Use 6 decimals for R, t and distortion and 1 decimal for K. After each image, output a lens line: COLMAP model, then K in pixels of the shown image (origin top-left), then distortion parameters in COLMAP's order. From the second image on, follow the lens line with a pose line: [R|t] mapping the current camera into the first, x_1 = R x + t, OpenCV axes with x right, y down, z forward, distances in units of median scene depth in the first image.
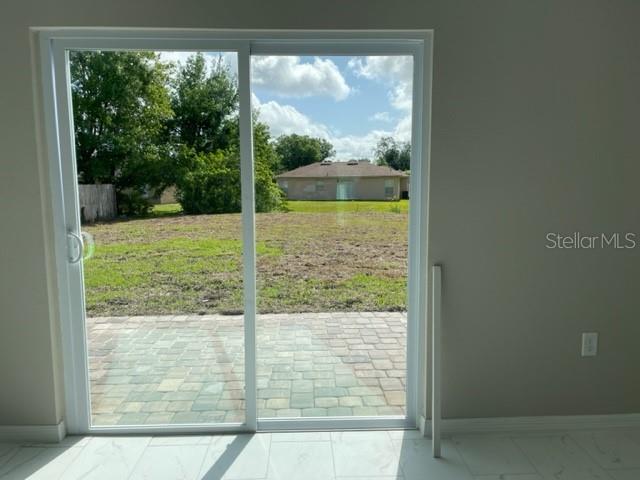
lens RADIAL K [[482.4, 0, 318.0], [0, 482.4, 244.7], [0, 0, 1]] dist [0.053405, -0.066701]
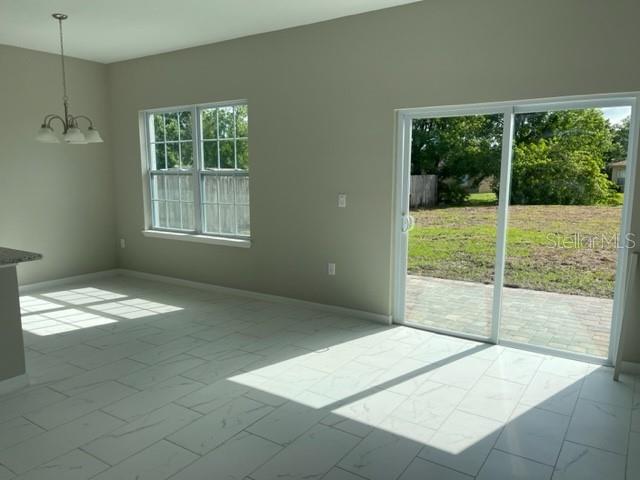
lens RADIAL K [[482.4, 0, 322.4], [0, 482.4, 240.8], [0, 0, 1]] dist [0.053405, -0.066701]
pose [[0.809226, 0.088174, -0.580844, 0.117357], [-0.078370, 0.996039, 0.042017, 0.006491], [0.582247, 0.011519, 0.812930, -0.249073]]
